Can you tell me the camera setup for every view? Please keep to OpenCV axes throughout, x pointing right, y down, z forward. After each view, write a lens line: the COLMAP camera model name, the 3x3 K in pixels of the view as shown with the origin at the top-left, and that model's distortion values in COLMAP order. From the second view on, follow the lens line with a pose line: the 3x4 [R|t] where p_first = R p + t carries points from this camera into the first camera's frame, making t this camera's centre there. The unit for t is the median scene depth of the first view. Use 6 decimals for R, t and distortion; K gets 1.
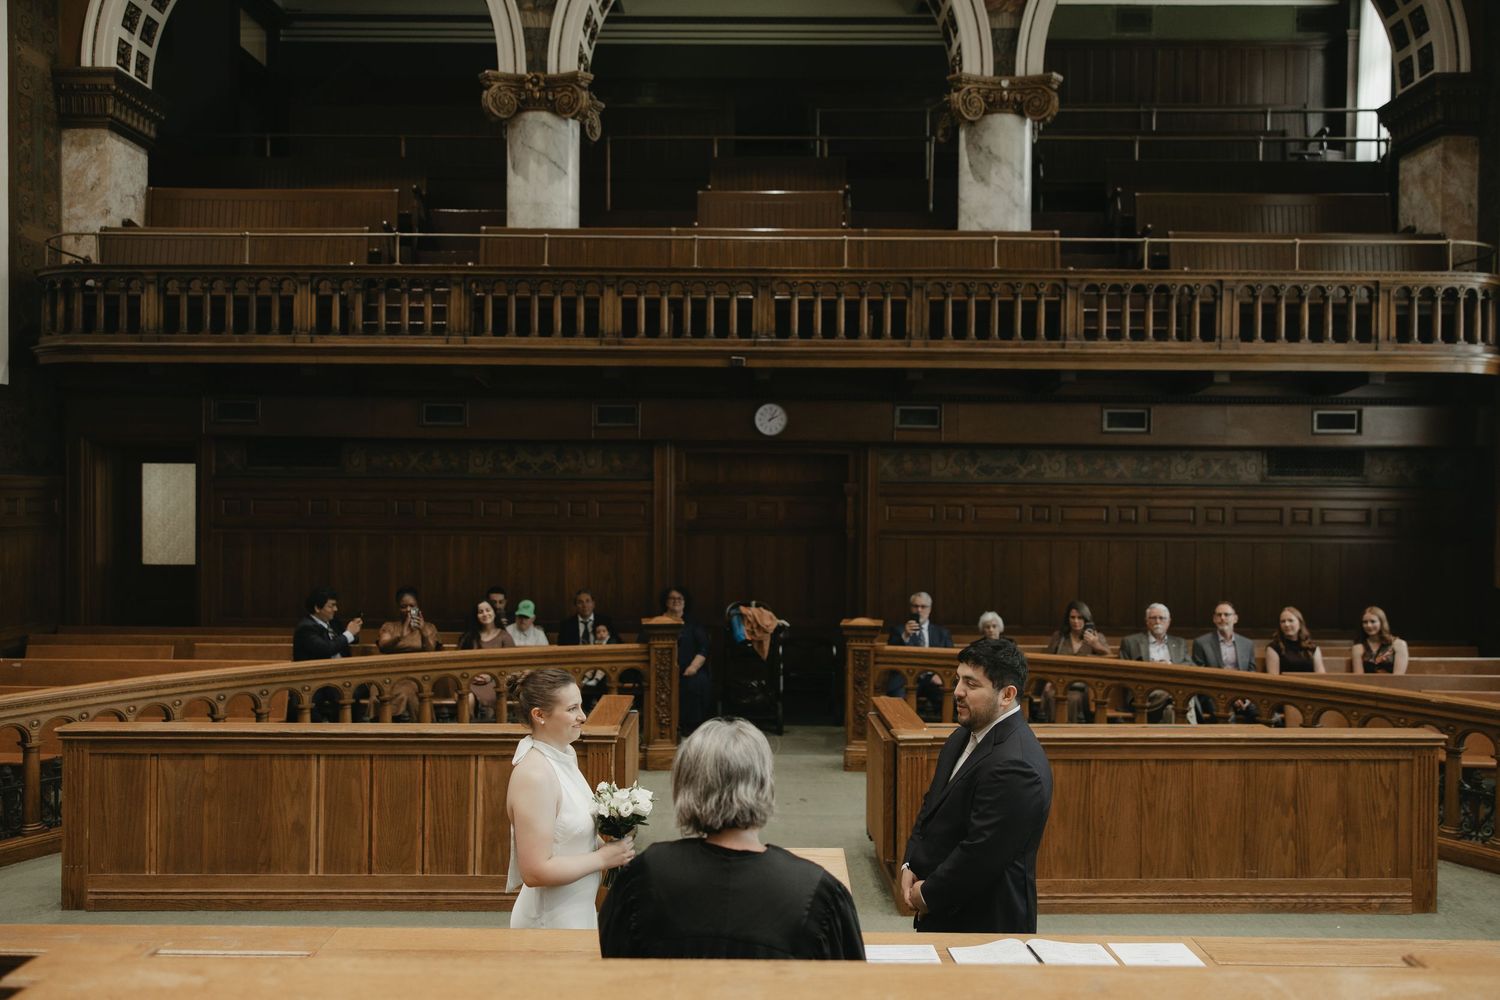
lens RADIAL K [[1170.3, 0, 750.0], [0, 1170.3, 500.0], [0, 0, 1]] dist [0.008630, 0.003066]
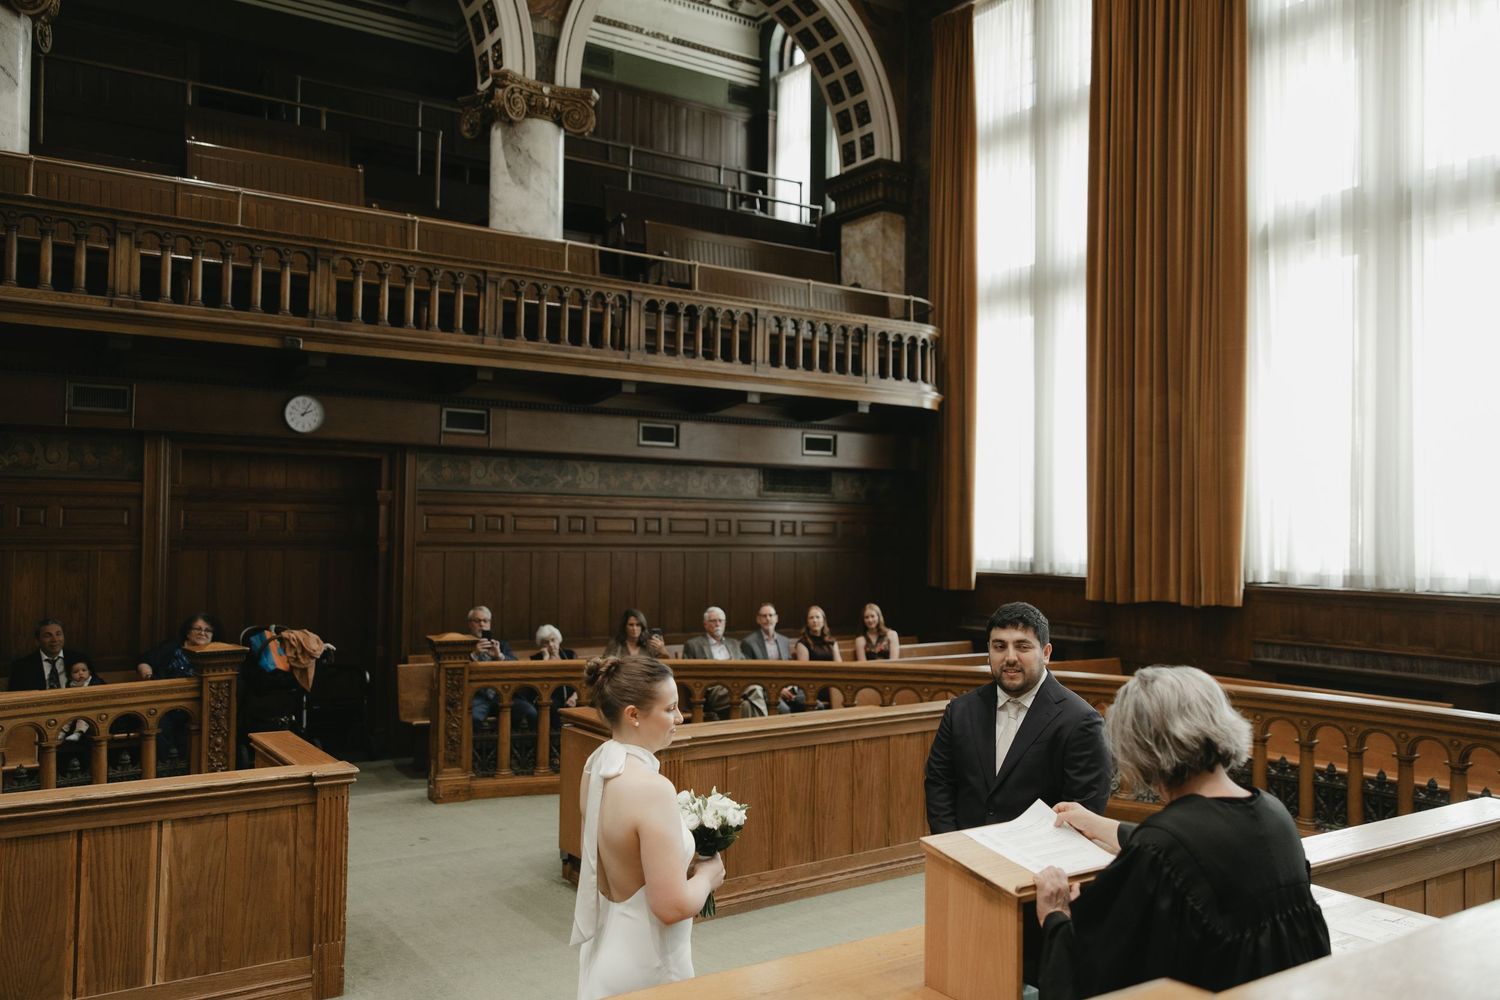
lens RADIAL K [[1170.2, 0, 740.5], [0, 1170.2, 496.4], [0, 0, 1]] dist [0.002642, 0.002939]
pose [[0.833243, 0.018521, 0.552597, -0.194669], [-0.000950, 0.999485, -0.032068, 0.020325], [-0.552907, 0.026196, 0.832831, 0.098207]]
